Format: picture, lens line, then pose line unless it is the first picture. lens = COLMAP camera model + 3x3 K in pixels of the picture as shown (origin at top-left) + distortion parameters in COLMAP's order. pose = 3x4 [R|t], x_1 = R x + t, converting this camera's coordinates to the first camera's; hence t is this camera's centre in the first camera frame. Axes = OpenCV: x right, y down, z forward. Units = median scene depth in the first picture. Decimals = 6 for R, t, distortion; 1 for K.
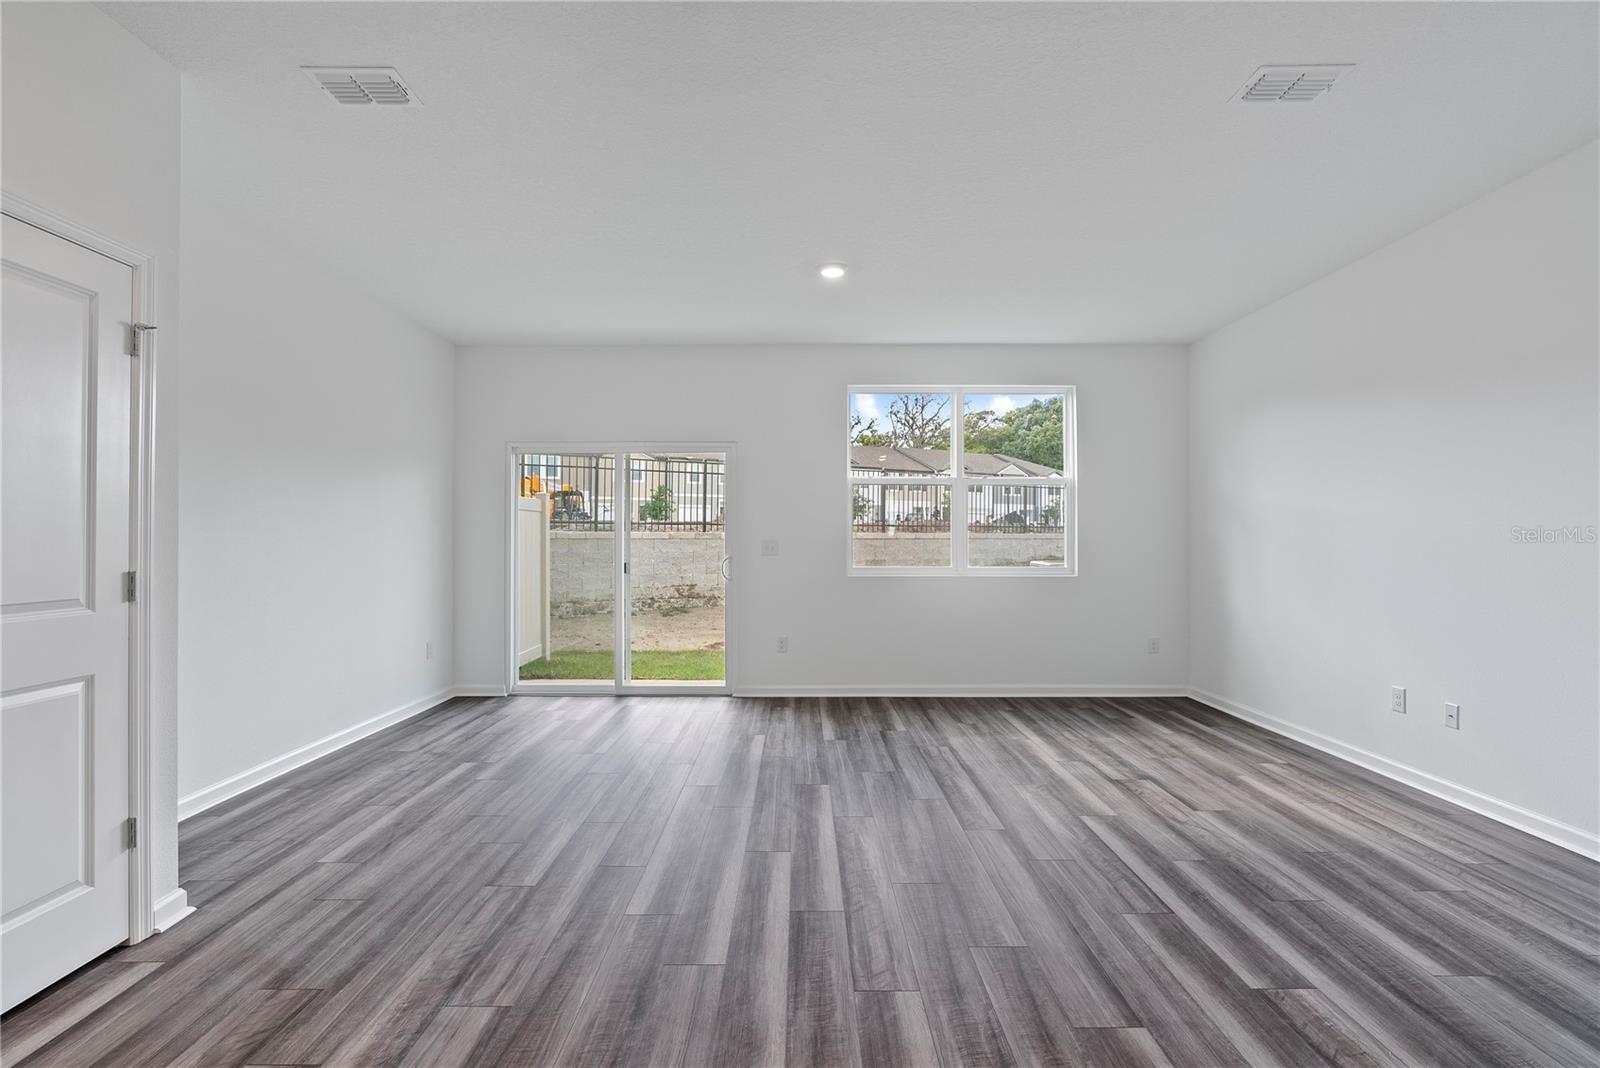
lens RADIAL K [[718.9, 0, 798.3], [0, 718.9, 530.7], [0, 0, 1]] dist [-0.001236, -0.000419]
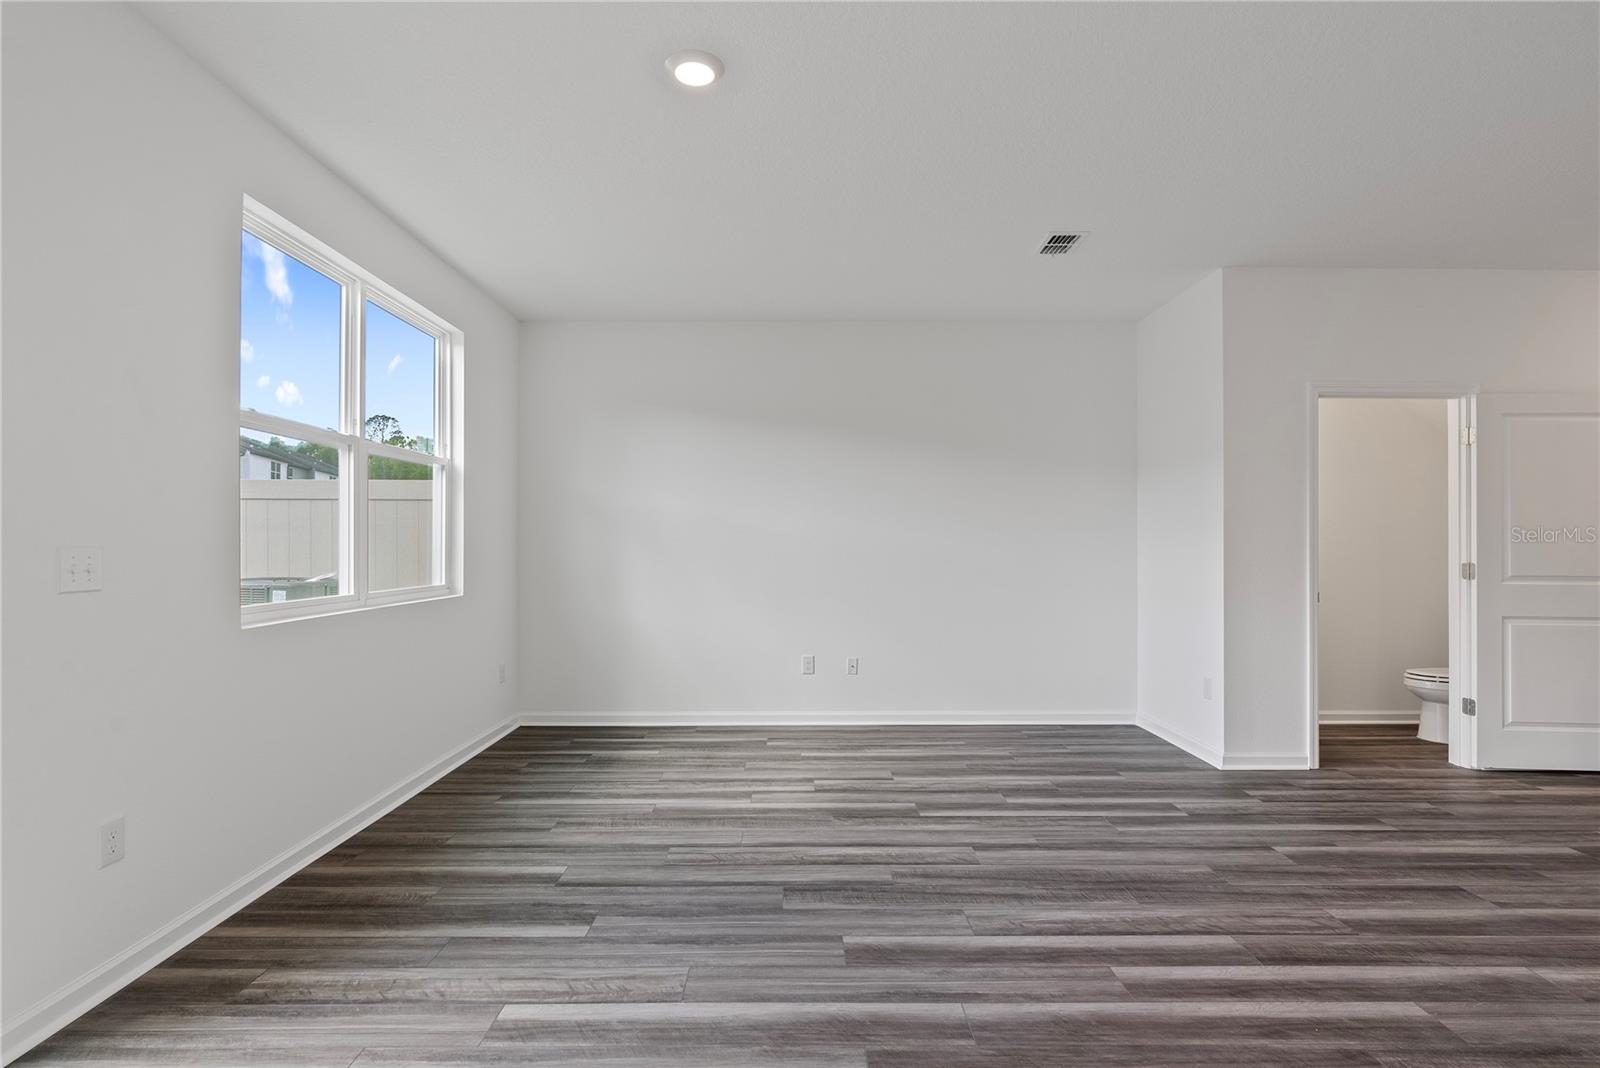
lens RADIAL K [[774.8, 0, 797.9], [0, 774.8, 537.8], [0, 0, 1]] dist [-0.002171, 0.001153]
pose [[-0.002066, 0.010208, 0.999946, -0.944908], [-0.012592, 0.999868, -0.010233, 0.011627], [-0.999919, -0.012612, -0.001937, 1.527400]]
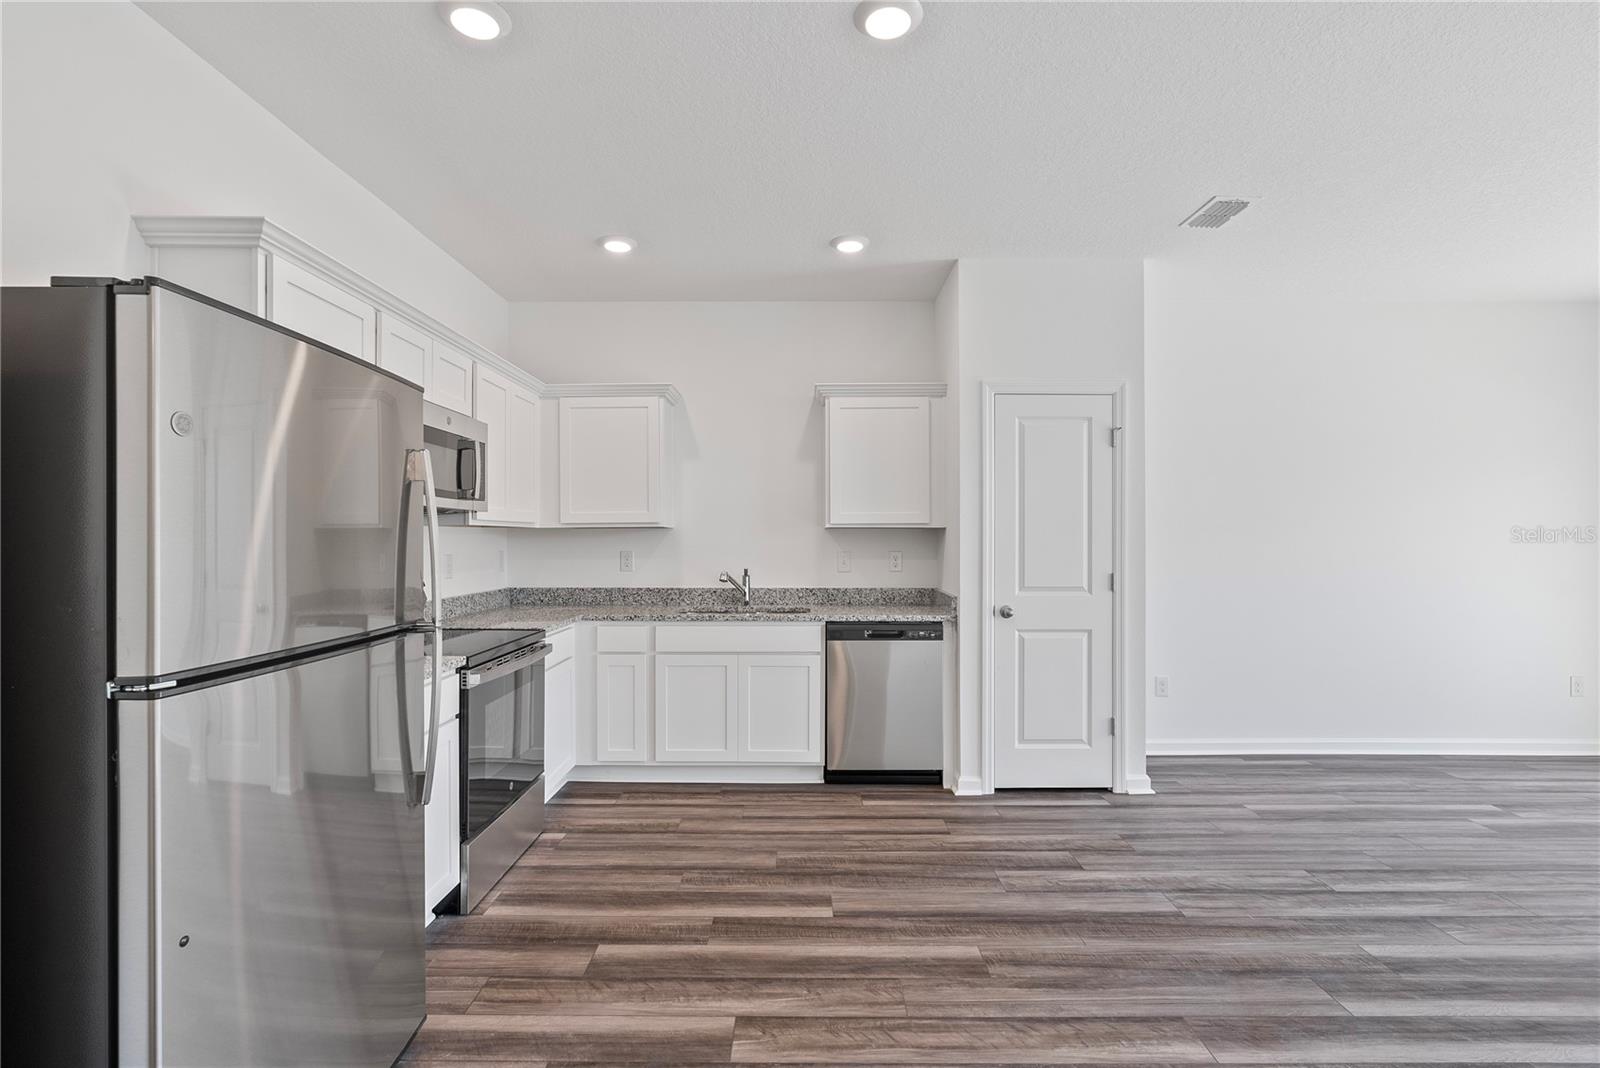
lens RADIAL K [[745.3, 0, 808.1], [0, 745.3, 535.8], [0, 0, 1]] dist [-0.002295, -0.000076]
pose [[0.007547, -0.004775, -0.999960, 0.739093], [0.010694, 0.999932, -0.004694, -0.028828], [0.999914, -0.010658, 0.007597, 0.232422]]
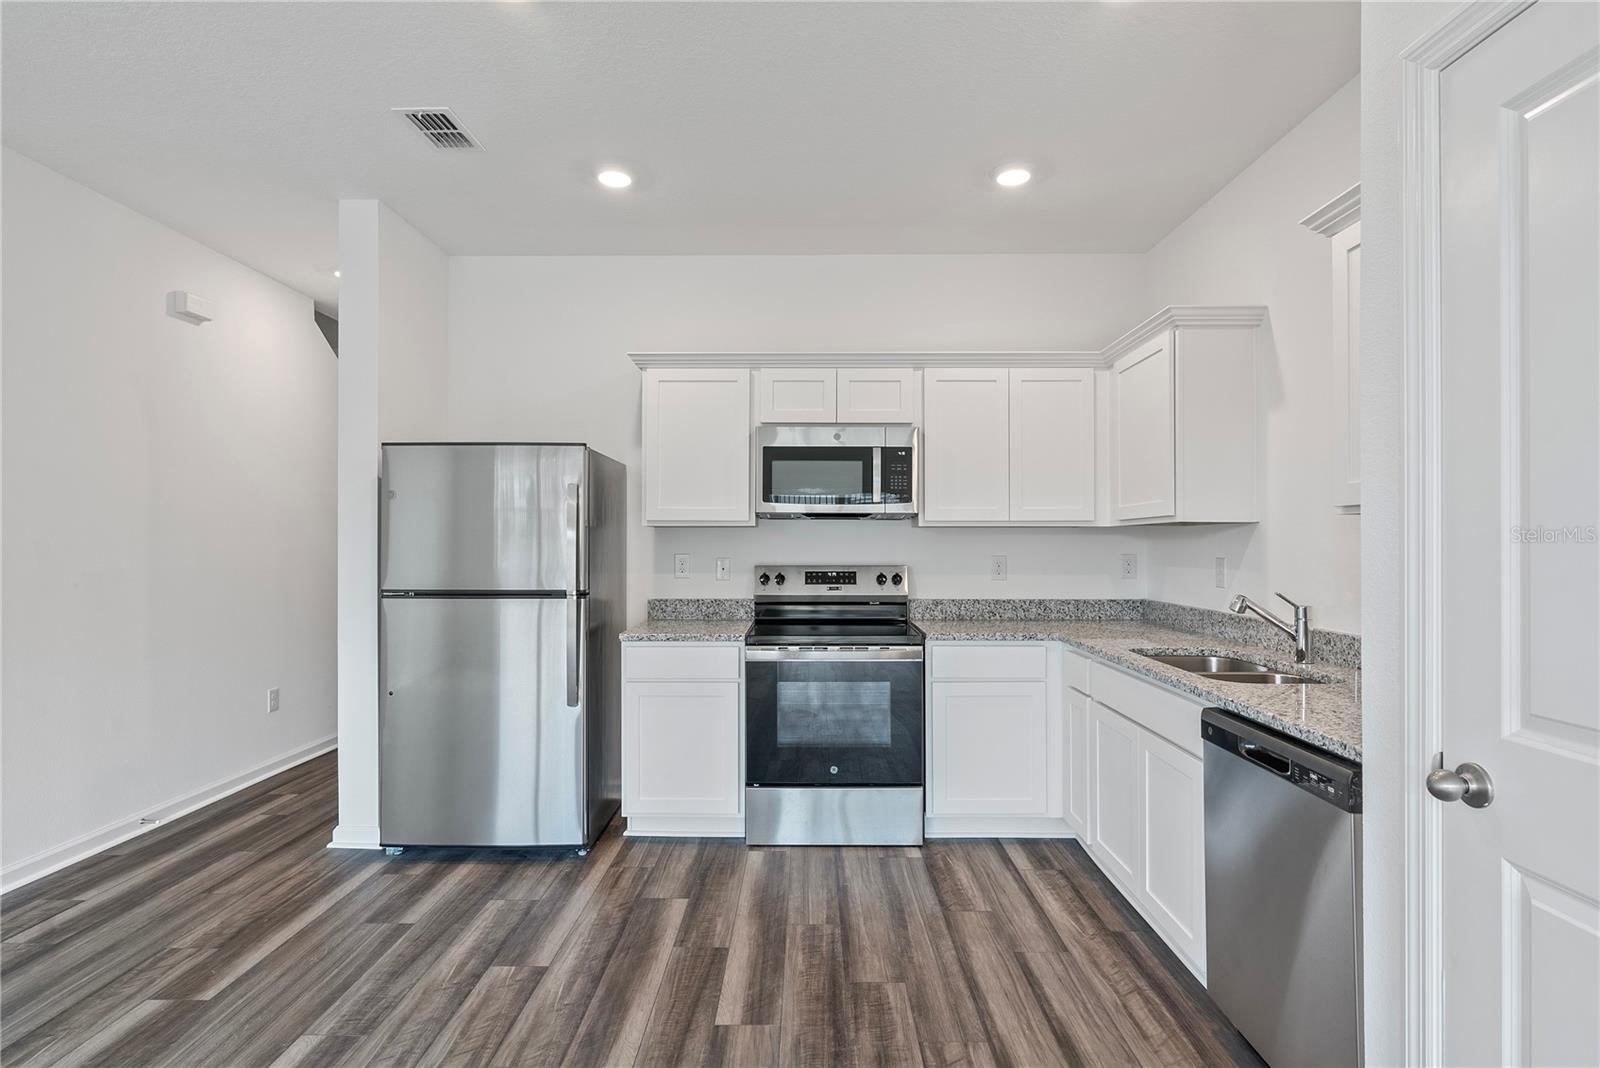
lens RADIAL K [[818.8, 0, 800.0], [0, 818.8, 534.0], [0, 0, 1]] dist [-0.001852, 0.000058]
pose [[-0.999946, -0.001428, 0.010257, -0.403551], [-0.001617, 0.999829, -0.018414, -0.017339], [-0.010229, -0.018429, -0.999778, 1.165646]]
